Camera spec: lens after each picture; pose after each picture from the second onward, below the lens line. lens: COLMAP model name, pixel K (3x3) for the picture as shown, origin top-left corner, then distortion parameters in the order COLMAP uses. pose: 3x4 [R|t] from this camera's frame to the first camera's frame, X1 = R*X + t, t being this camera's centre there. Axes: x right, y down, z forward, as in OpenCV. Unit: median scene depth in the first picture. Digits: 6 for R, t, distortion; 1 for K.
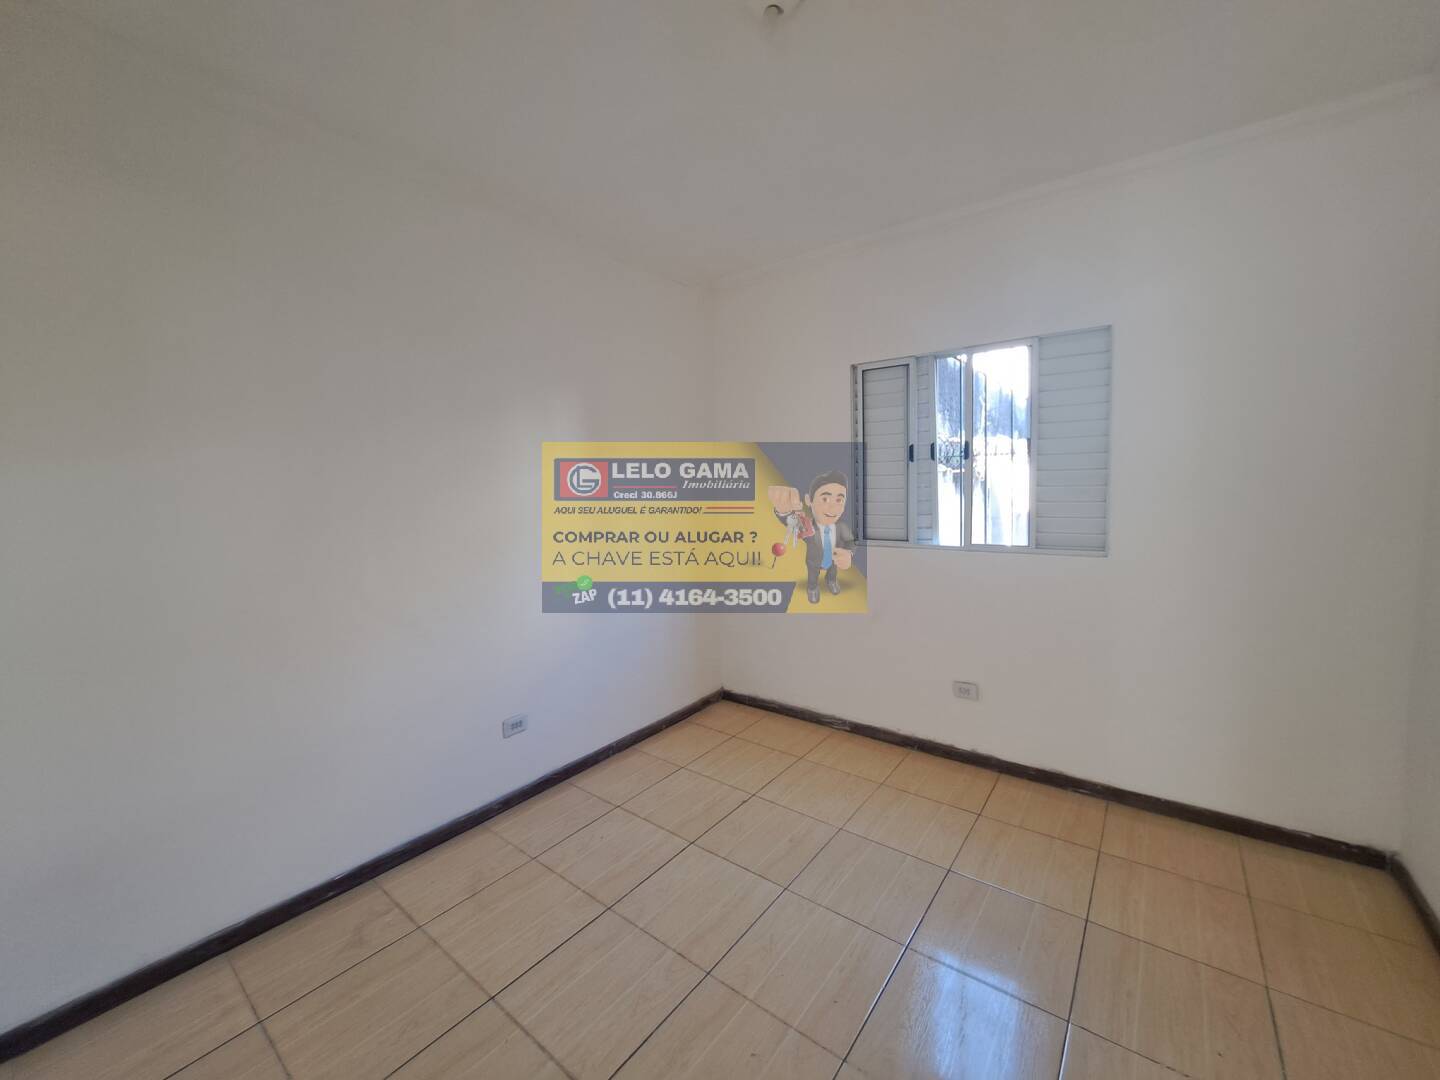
lens RADIAL K [[571.8, 0, 724.2], [0, 571.8, 533.7], [0, 0, 1]] dist [-0.015078, -0.000249]
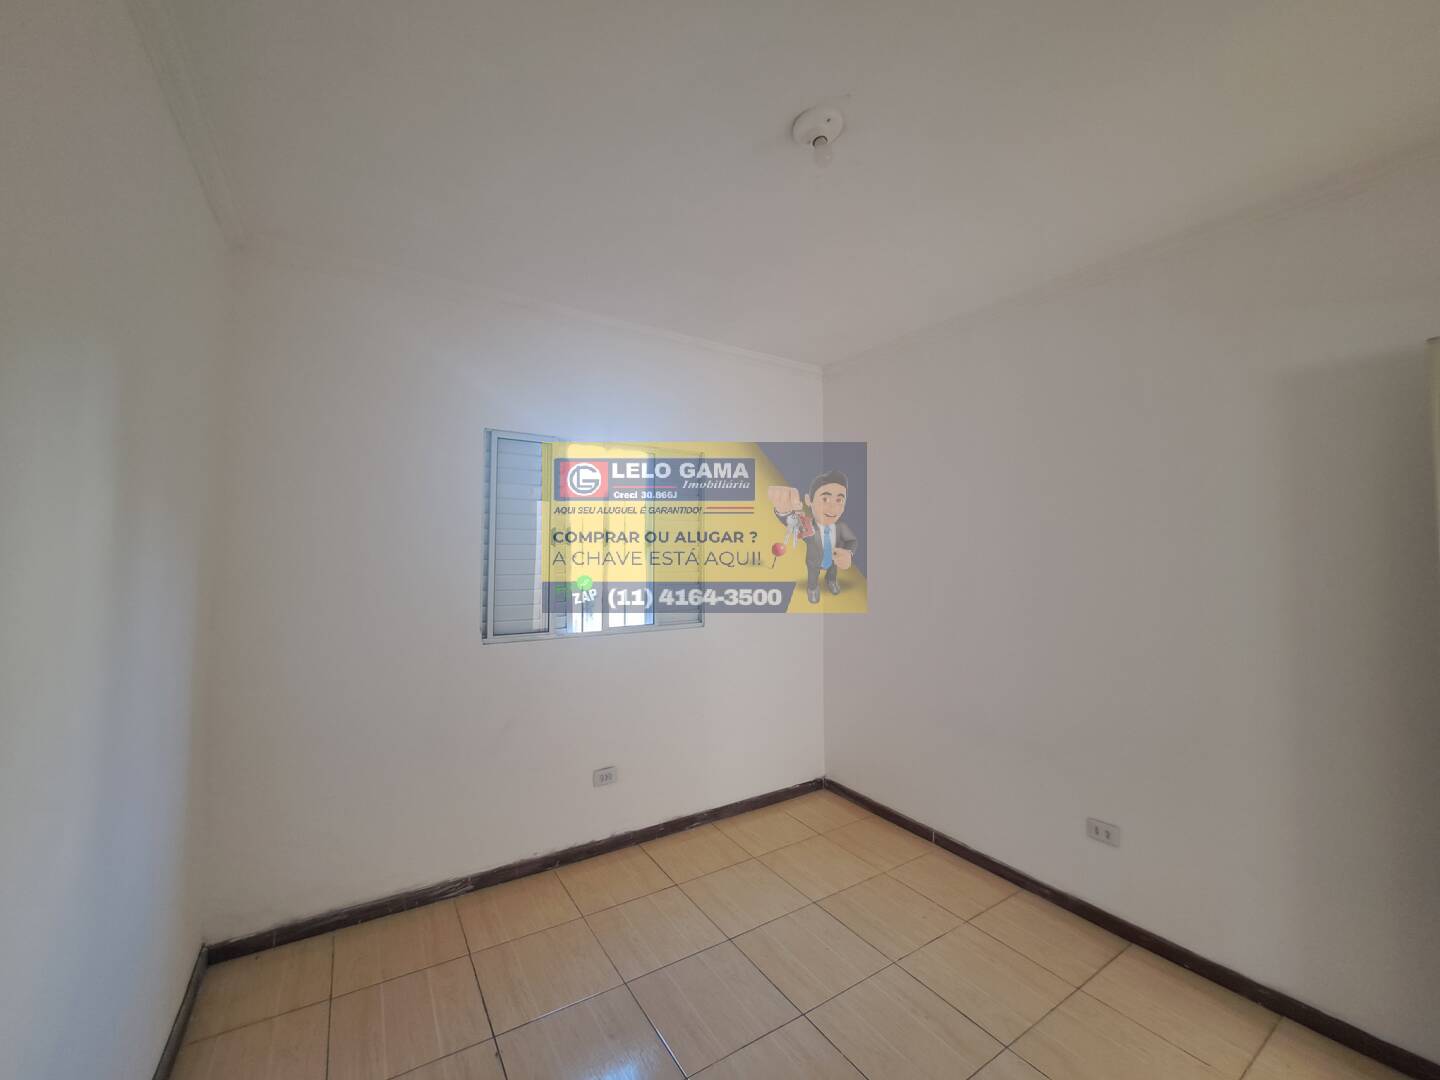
lens RADIAL K [[571.8, 0, 725.3], [0, 571.8, 540.8], [0, 0, 1]] dist [-0.015078, -0.000249]
pose [[0.324308, 0.077066, 0.942807, -0.445530], [0.087595, 0.989947, -0.111051, -0.002892], [-0.941887, 0.118600, 0.314298, 0.405818]]
